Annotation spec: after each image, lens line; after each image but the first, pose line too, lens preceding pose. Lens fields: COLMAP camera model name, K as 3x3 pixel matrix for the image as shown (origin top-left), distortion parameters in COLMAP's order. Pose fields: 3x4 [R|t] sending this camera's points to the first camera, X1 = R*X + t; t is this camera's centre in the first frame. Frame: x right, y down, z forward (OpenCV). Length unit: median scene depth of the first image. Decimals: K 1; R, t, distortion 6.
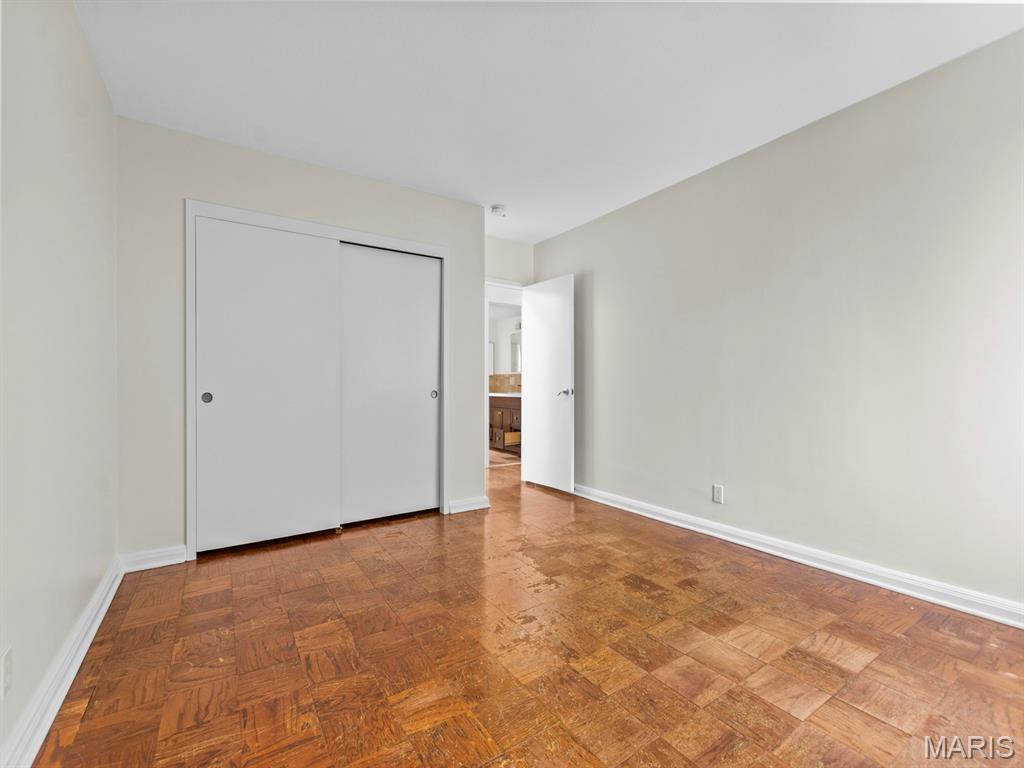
lens RADIAL K [[449.3, 0, 511.6], [0, 449.3, 379.2], [0, 0, 1]] dist [-0.000802, -0.001006]
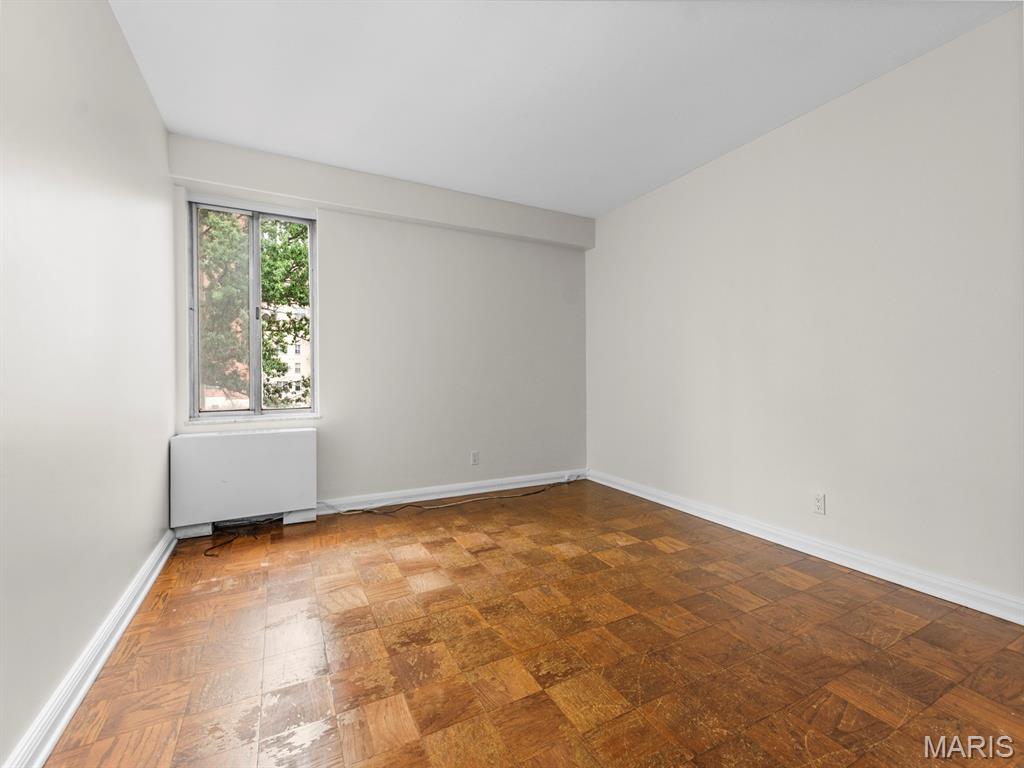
lens RADIAL K [[455.1, 0, 512.0], [0, 455.1, 384.0], [0, 0, 1]] dist [0.000358, -0.000183]
pose [[-0.994656, 0.008141, 0.102920, 0.068789], [0.008803, 0.999943, 0.005976, 0.026258], [-0.102865, 0.006851, -0.994672, 1.767878]]
